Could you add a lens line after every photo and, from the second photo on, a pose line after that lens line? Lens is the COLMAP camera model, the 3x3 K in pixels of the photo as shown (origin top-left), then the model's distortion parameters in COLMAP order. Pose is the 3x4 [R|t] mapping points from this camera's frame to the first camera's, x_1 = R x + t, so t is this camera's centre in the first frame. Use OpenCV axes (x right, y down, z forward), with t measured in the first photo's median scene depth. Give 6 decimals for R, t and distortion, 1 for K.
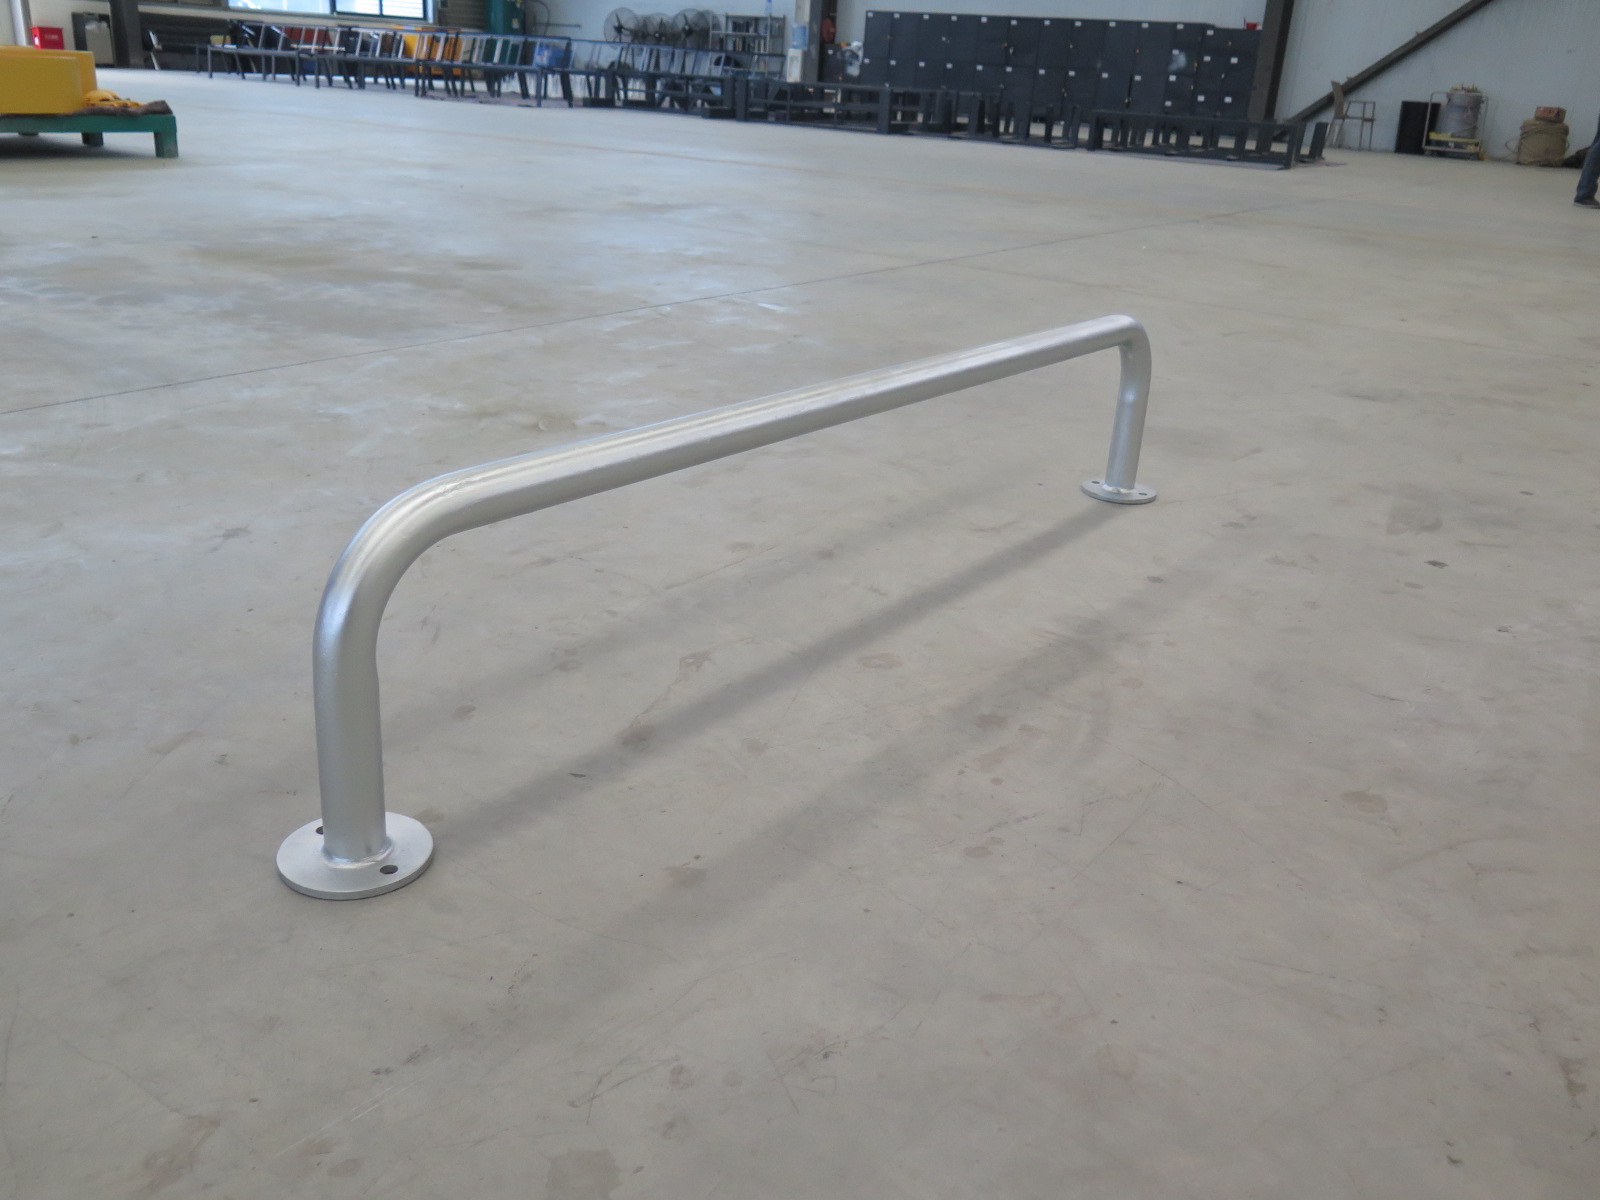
lens RADIAL K [[1343.2, 0, 795.3], [0, 1343.2, 596.6], [0, 0, 1]] dist [-0.027537, 0.013737]
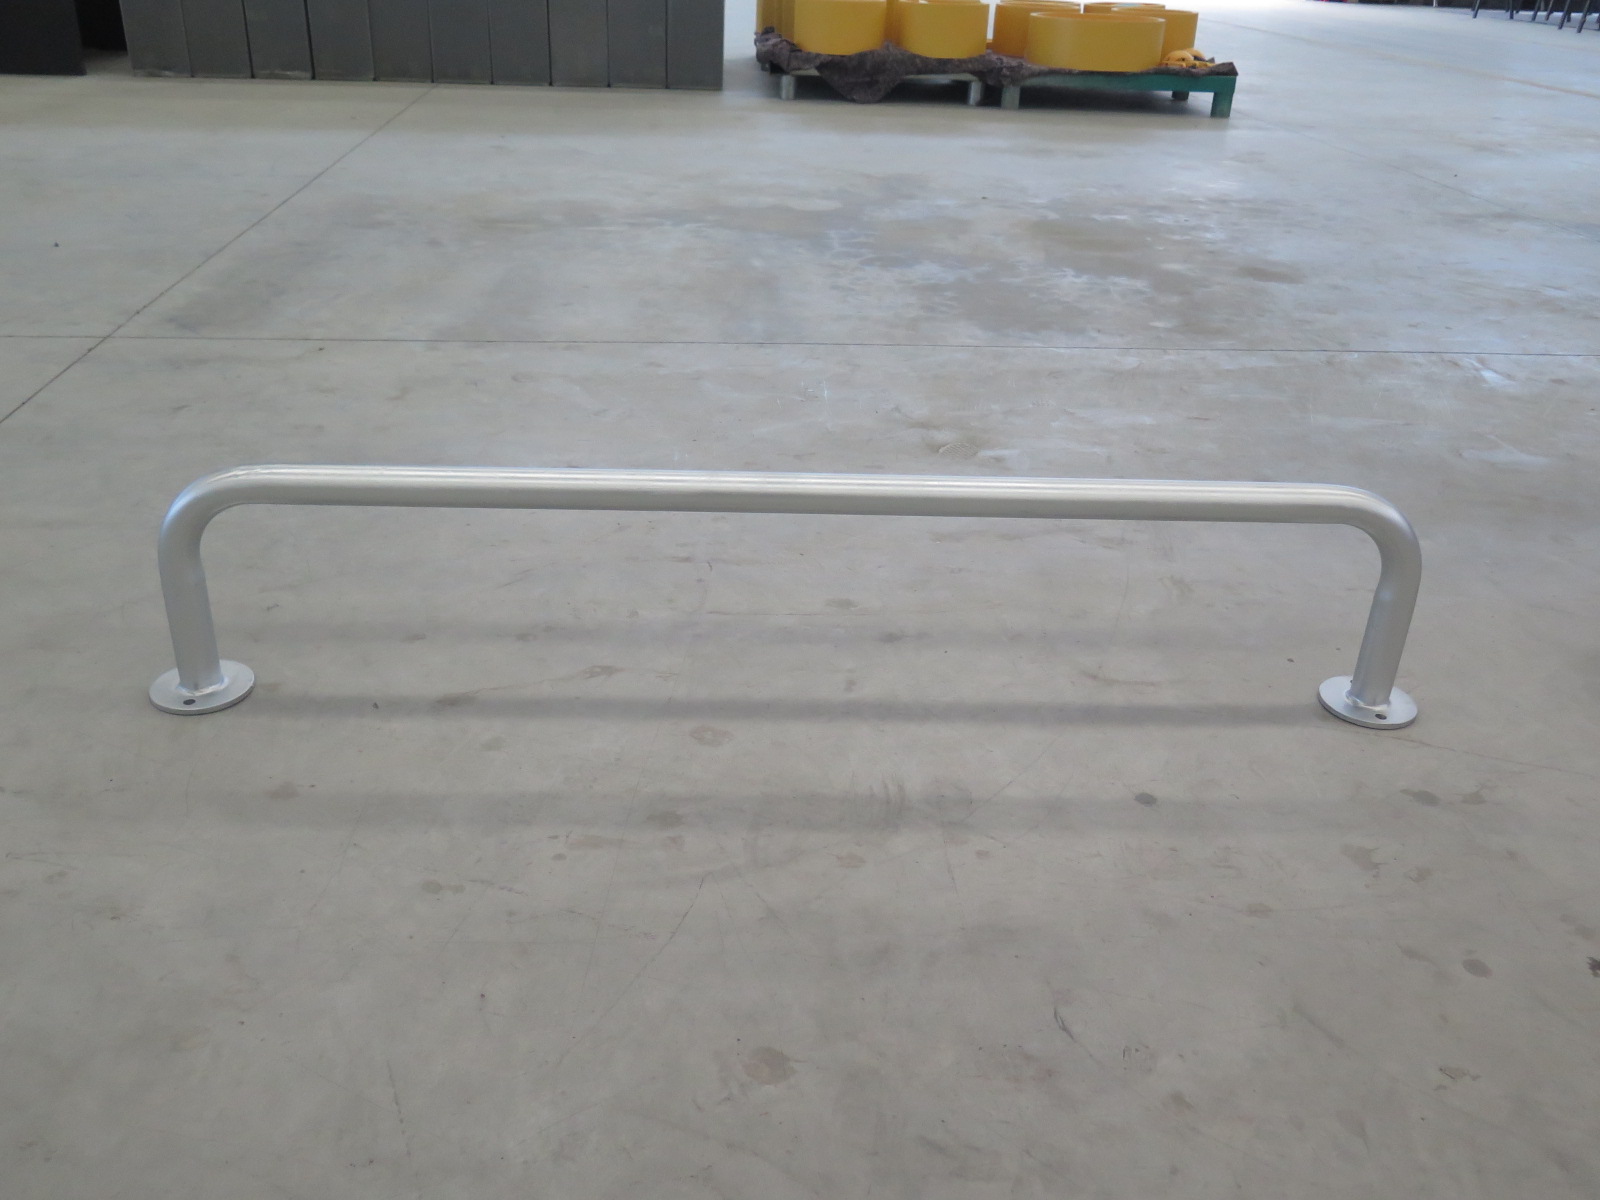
lens RADIAL K [[1343.2, 0, 791.1], [0, 1343.2, 600.1], [0, 0, 1]] dist [-0.027537, 0.013737]
pose [[0.631913, 0.319967, -0.705909, 0.807584], [-0.283862, 0.943064, 0.173356, -0.252061], [0.721186, 0.090835, 0.686761, 0.300765]]
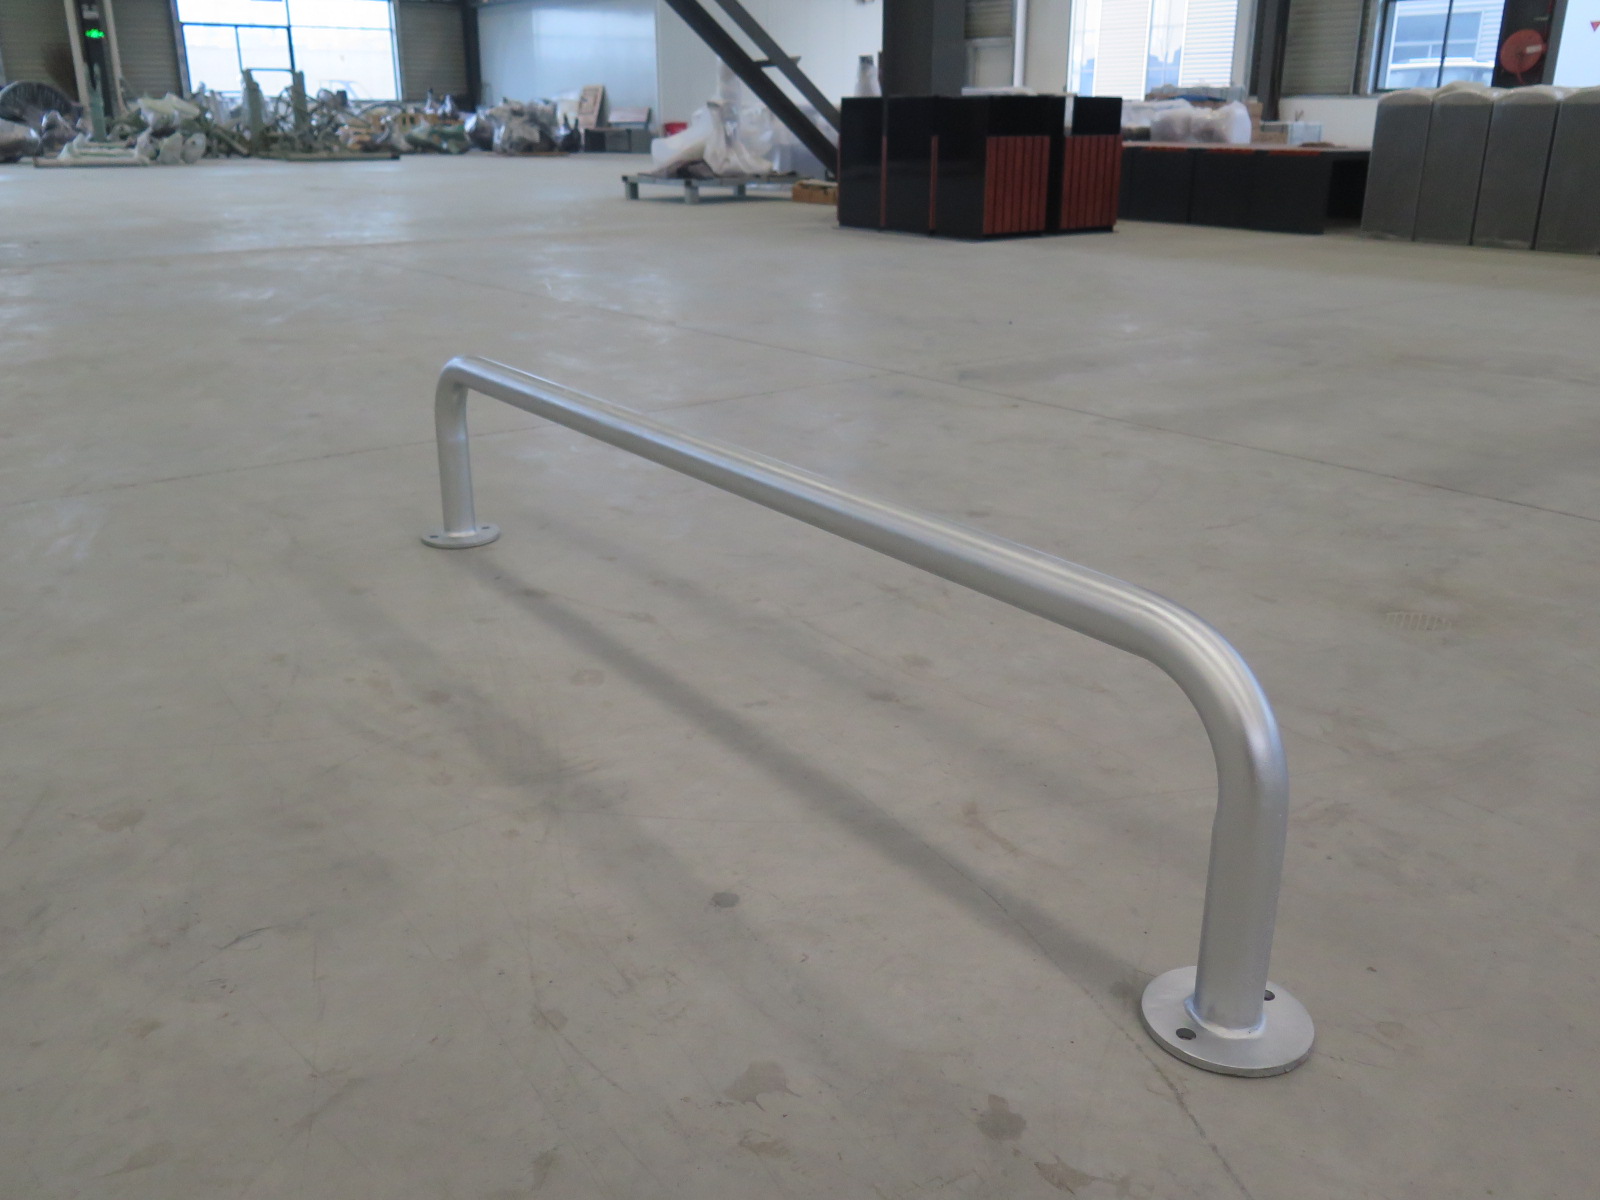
lens RADIAL K [[1343.2, 0, 795.0], [0, 1343.2, 600.1], [0, 0, 1]] dist [-0.027537, 0.013737]
pose [[-0.312225, 0.263802, -0.912647, 0.939362], [-0.365248, 0.853500, 0.371660, -0.445804], [0.876989, 0.449384, -0.170131, 1.272978]]
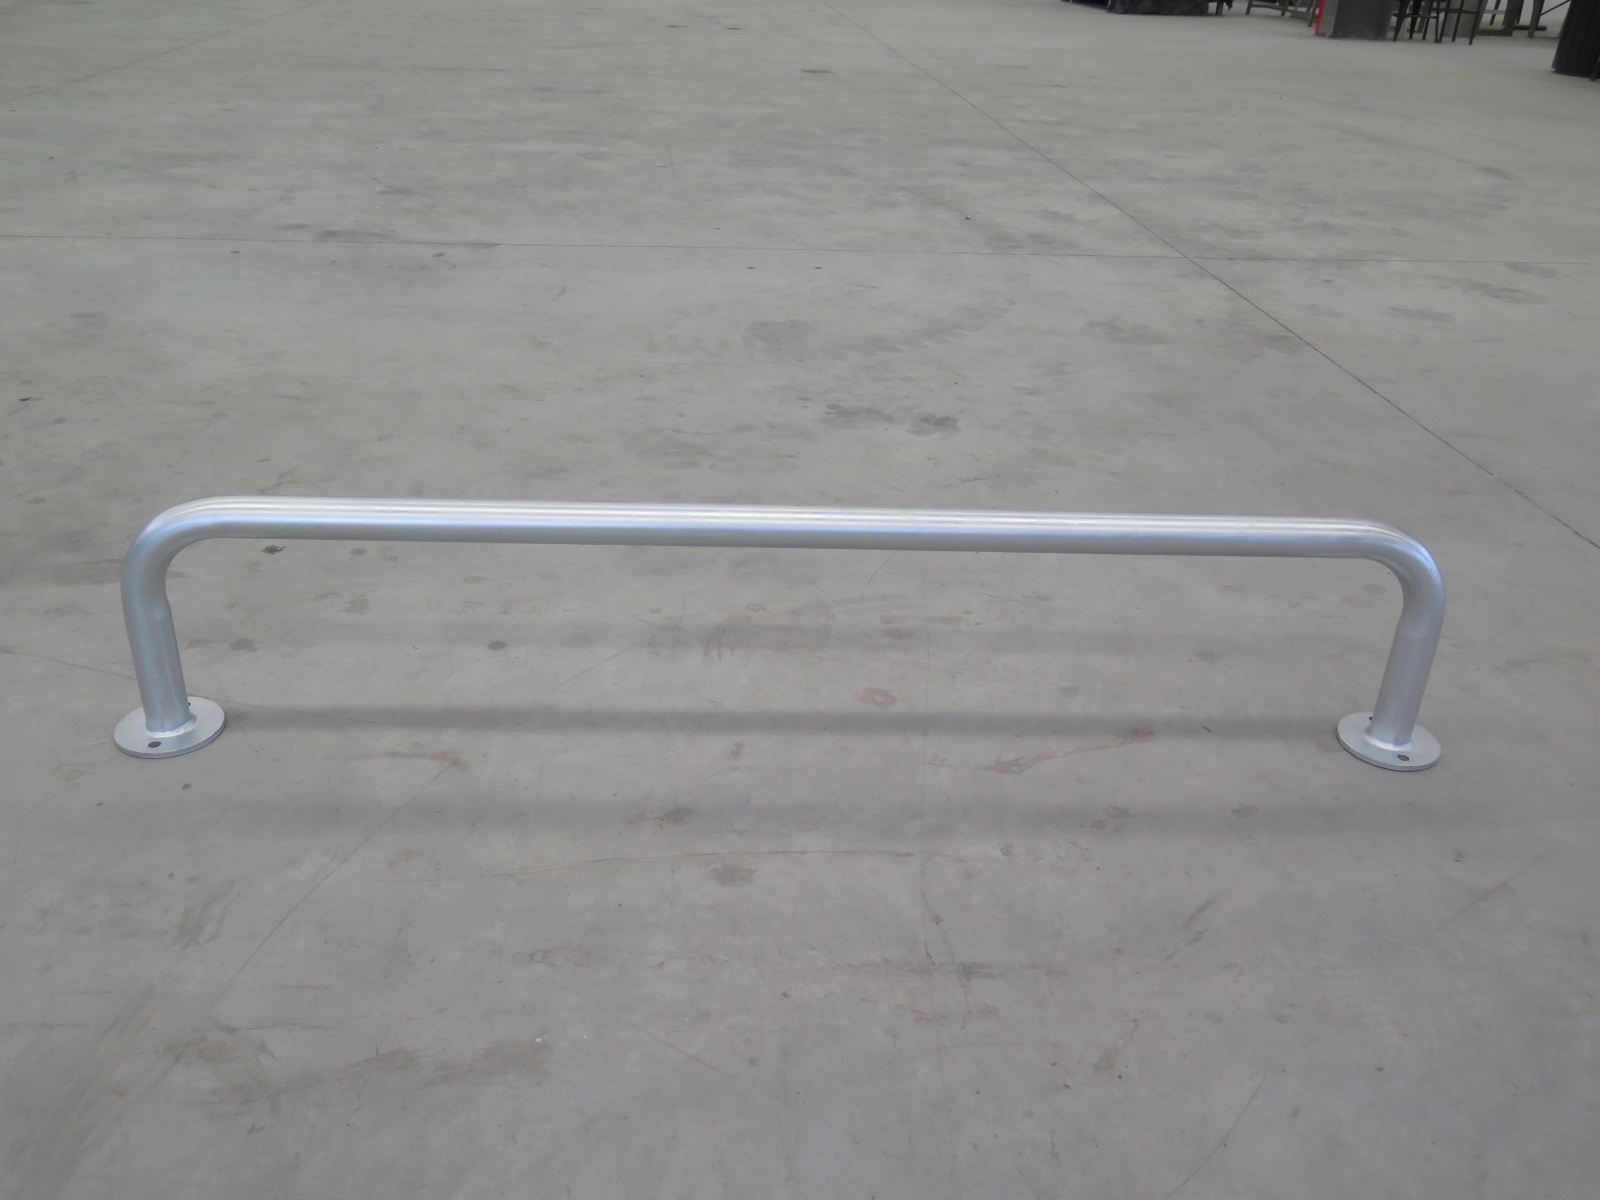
lens RADIAL K [[1343.2, 0, 792.0], [0, 1343.2, 594.6], [0, 0, 1]] dist [-0.027537, 0.013737]
pose [[-0.627082, -0.432437, 0.647893, -0.578269], [0.211909, 0.705674, 0.676106, -0.780757], [-0.749575, 0.561268, -0.350878, 1.379516]]
